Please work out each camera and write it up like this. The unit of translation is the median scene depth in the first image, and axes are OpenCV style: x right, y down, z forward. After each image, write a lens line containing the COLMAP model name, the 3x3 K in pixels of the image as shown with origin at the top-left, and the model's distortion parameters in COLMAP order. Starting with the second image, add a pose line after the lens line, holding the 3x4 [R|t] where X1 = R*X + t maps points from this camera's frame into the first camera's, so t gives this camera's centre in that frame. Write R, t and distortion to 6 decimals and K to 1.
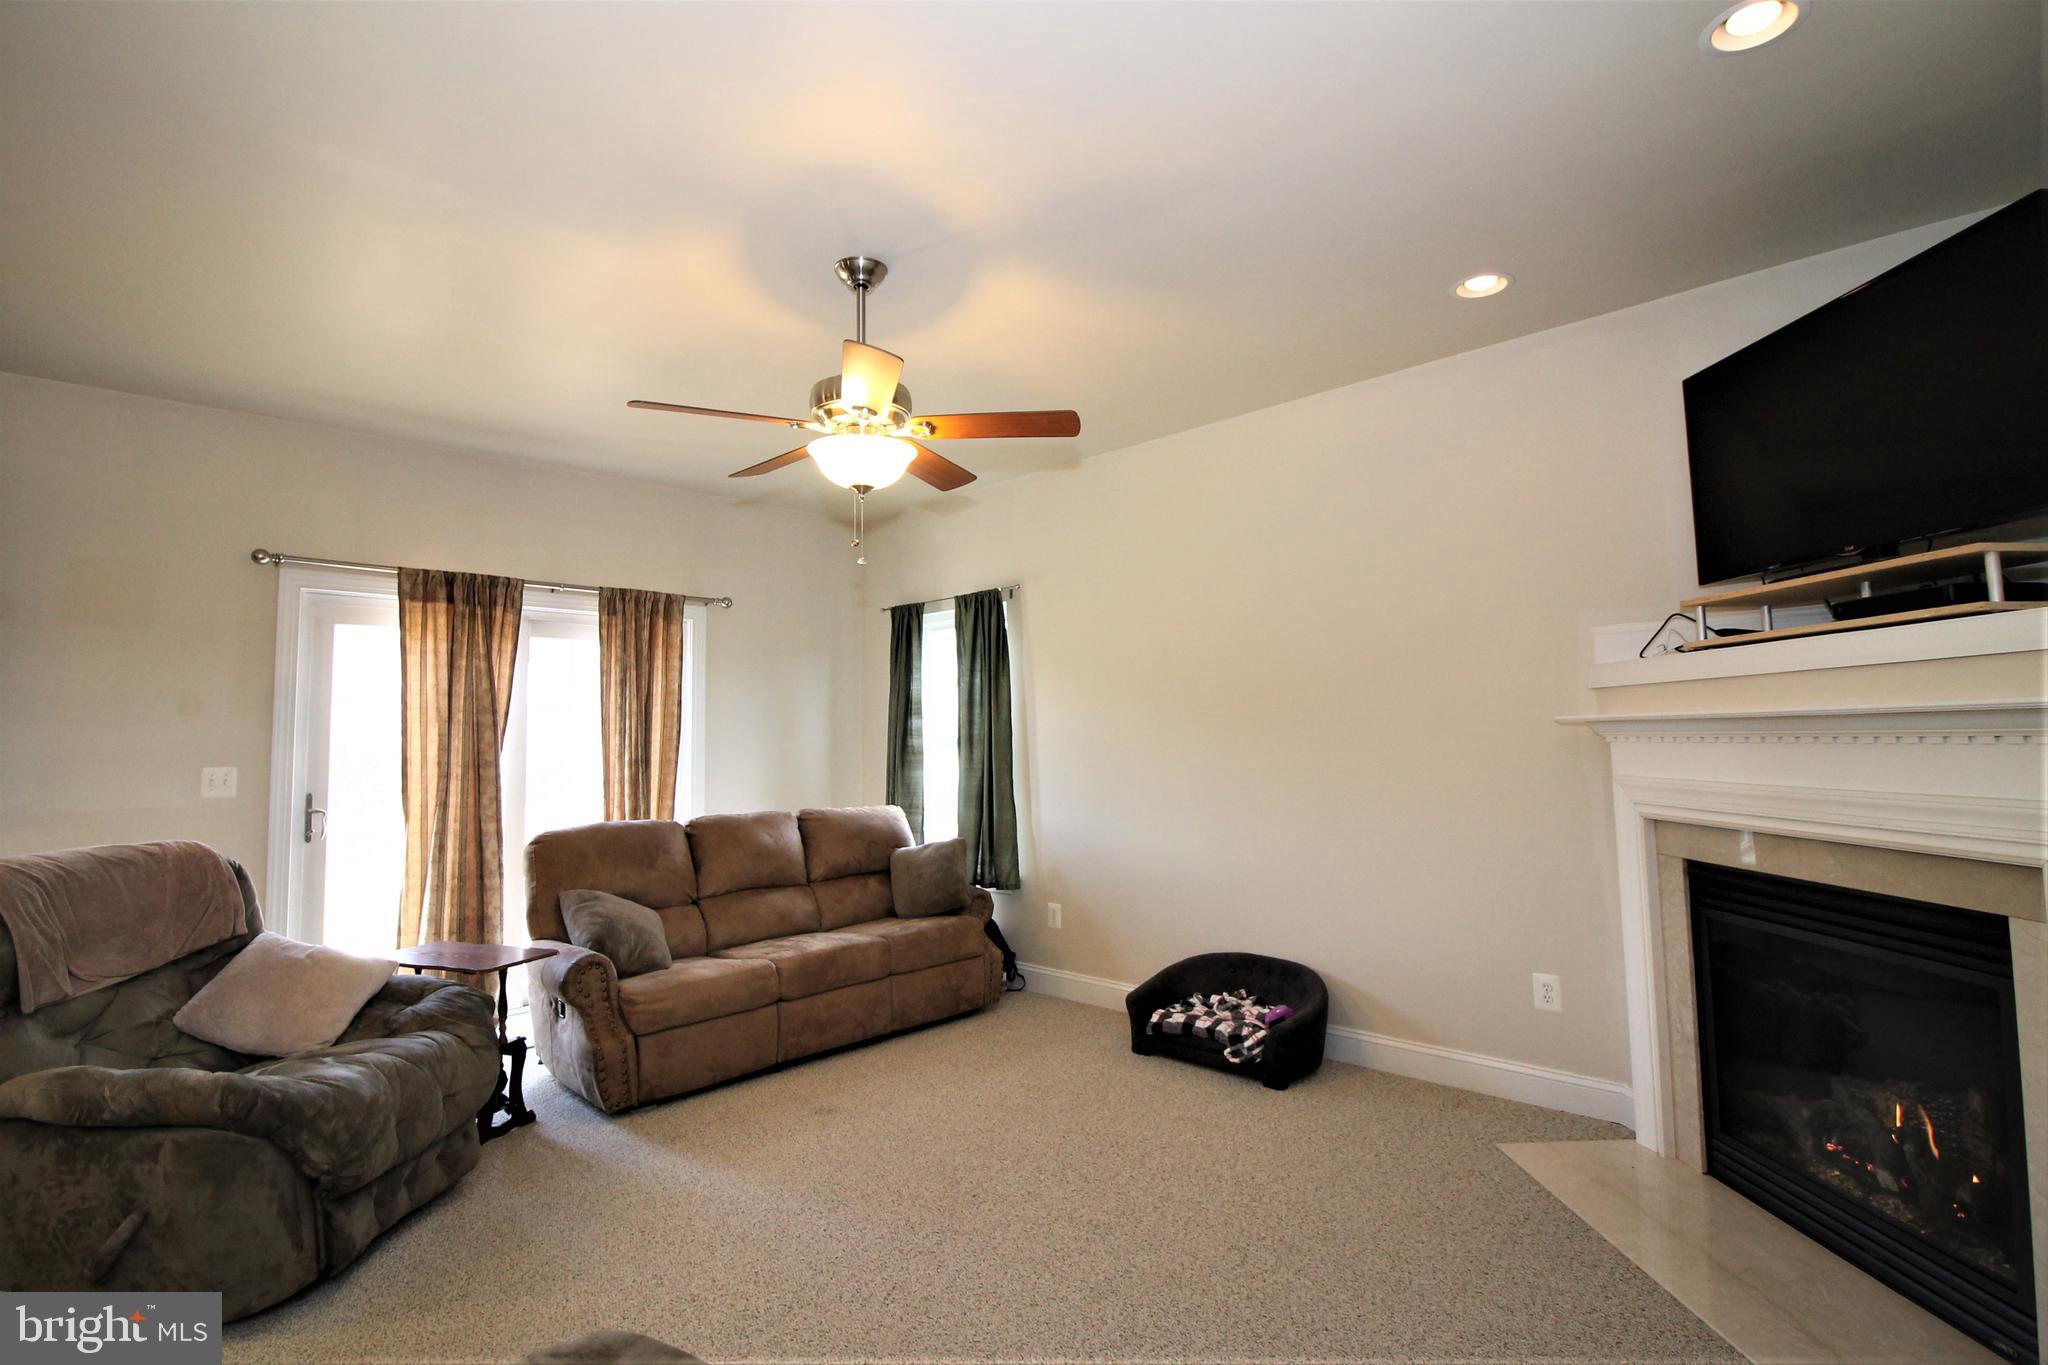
lens RADIAL K [[979.0, 0, 1021.5], [0, 979.0, 683.4], [0, 0, 1]] dist [-0.008246, -0.003883]
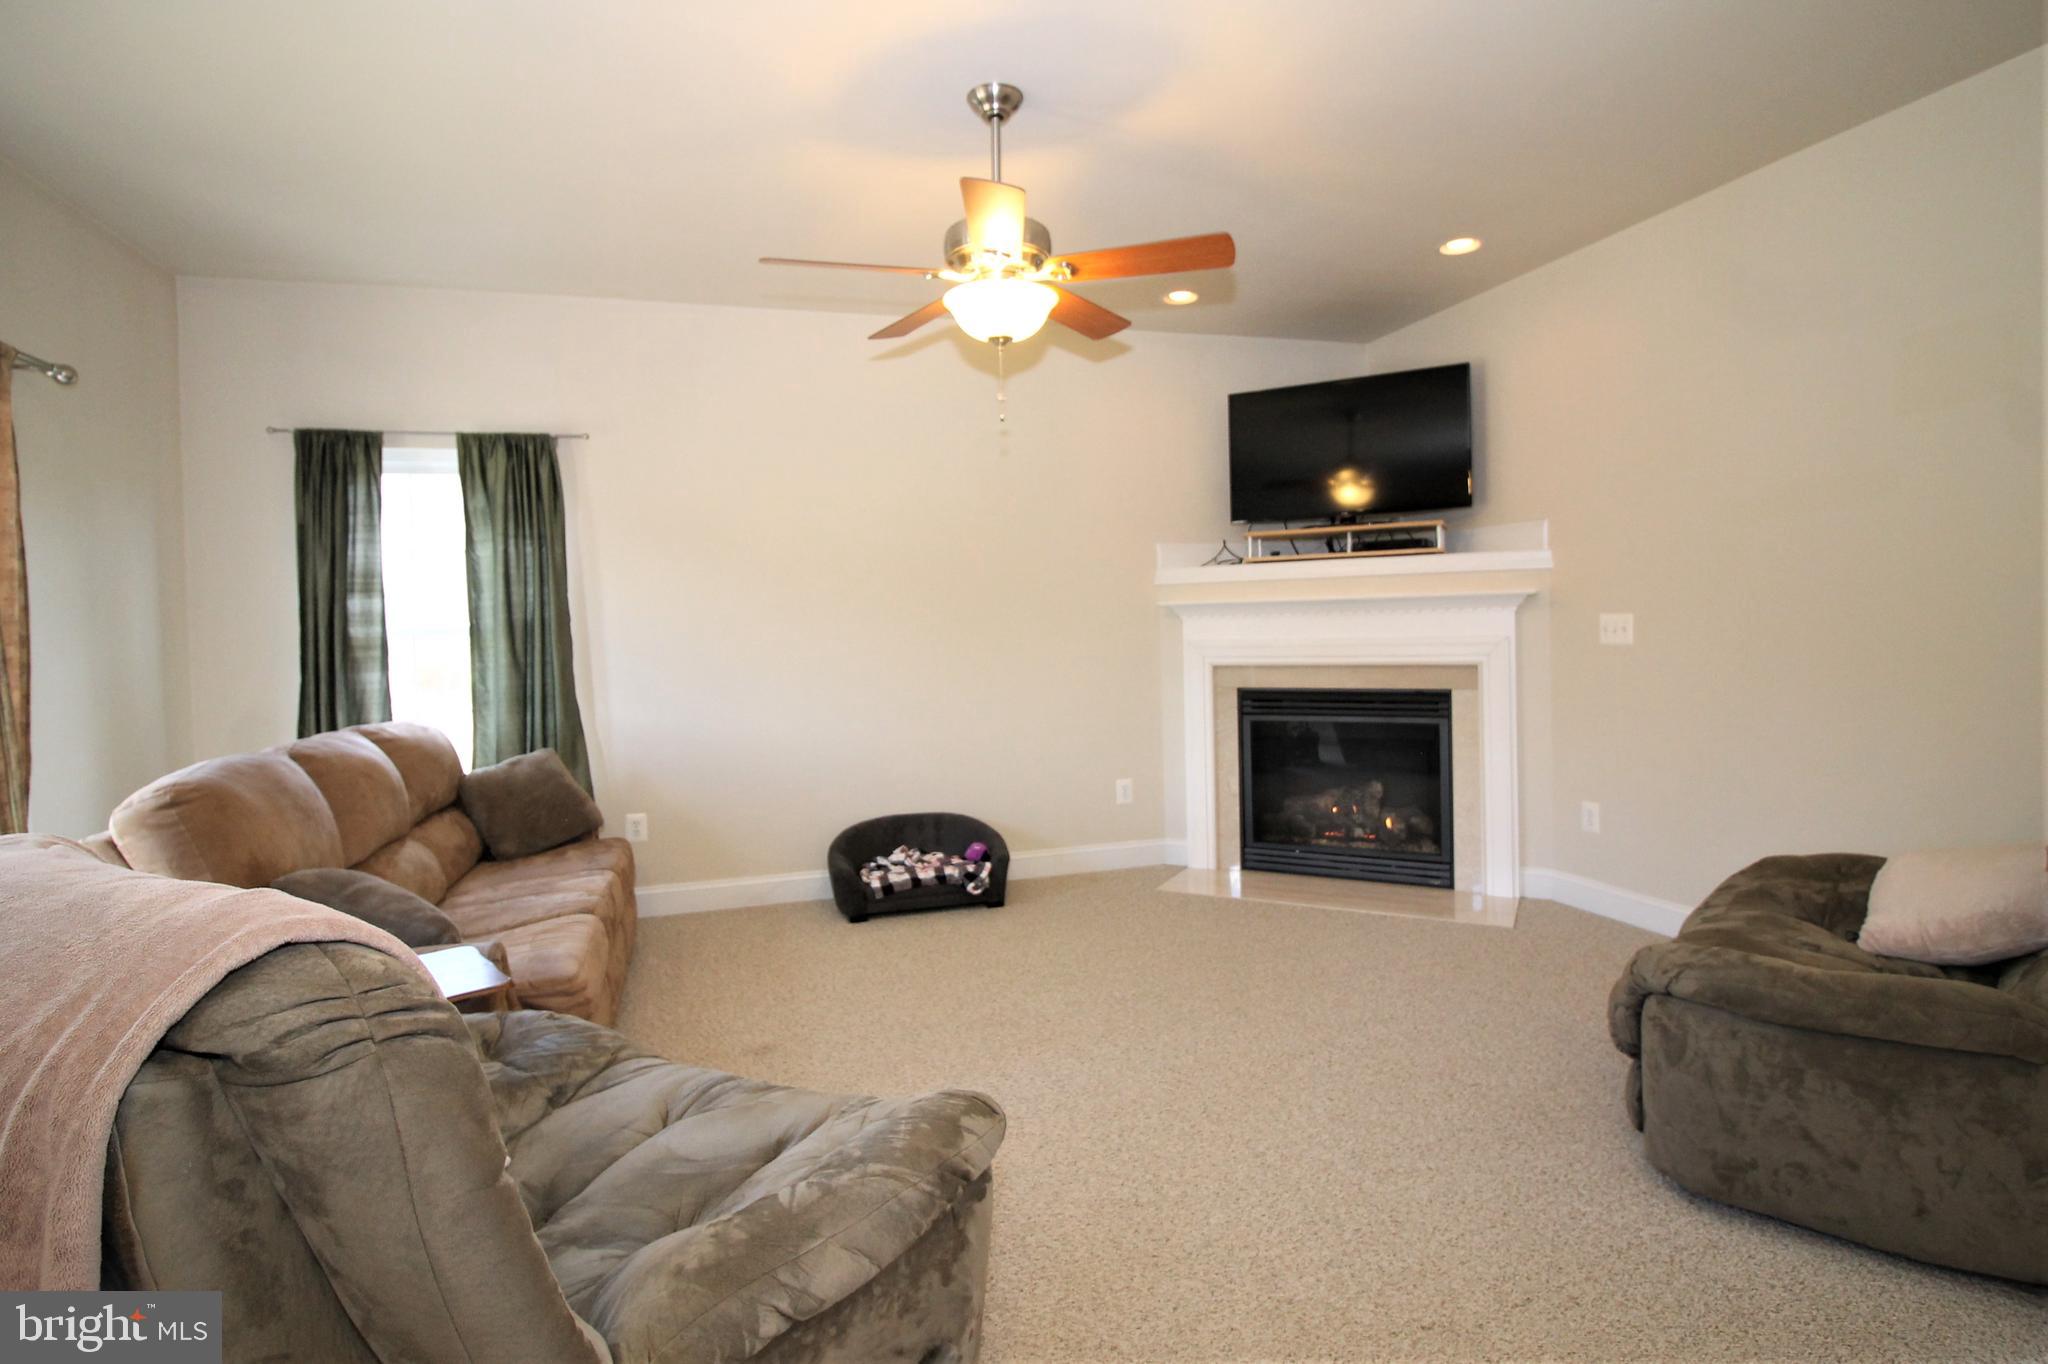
lens RADIAL K [[1016.1, 0, 1016.9], [0, 1016.1, 672.7], [0, 0, 1]] dist [-0.006127, -0.005833]
pose [[0.485741, -0.043080, 0.873040, -0.864941], [-0.035812, 0.996965, 0.069120, 0.038638], [-0.873369, -0.064840, 0.482724, 0.412137]]
